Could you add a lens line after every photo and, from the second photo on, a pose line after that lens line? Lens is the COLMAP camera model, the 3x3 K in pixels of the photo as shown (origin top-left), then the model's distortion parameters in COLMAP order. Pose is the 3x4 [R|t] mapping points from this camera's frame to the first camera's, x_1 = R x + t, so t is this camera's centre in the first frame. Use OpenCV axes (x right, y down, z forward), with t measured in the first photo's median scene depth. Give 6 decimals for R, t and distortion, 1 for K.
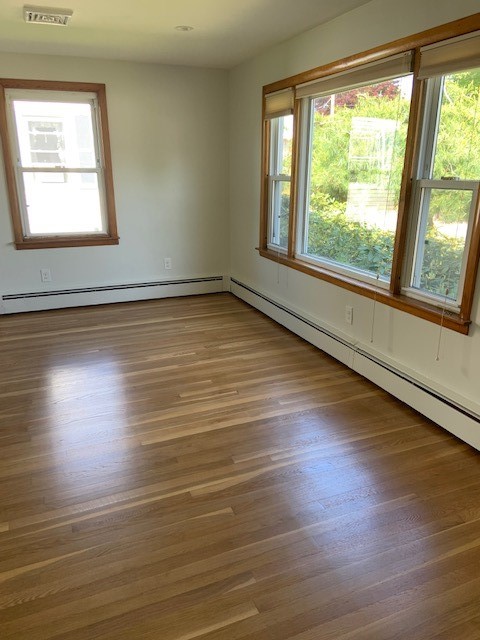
lens RADIAL K [[476.9, 0, 240.0], [0, 476.9, 320.0], [0, 0, 1]] dist [0.120494, -0.152983]
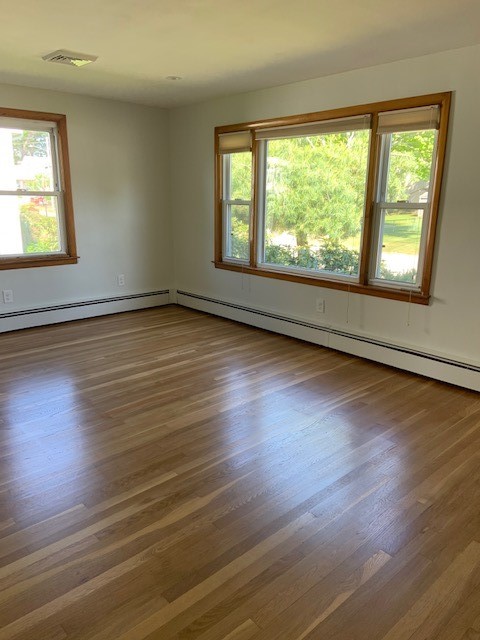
lens RADIAL K [[476.9, 0, 240.0], [0, 476.9, 320.0], [0, 0, 1]] dist [0.120494, -0.152983]
pose [[0.939182, -0.076489, 0.334794, -0.327963], [0.094088, 0.994889, -0.036642, 0.043040], [-0.330280, 0.065914, 0.941579, -0.114891]]
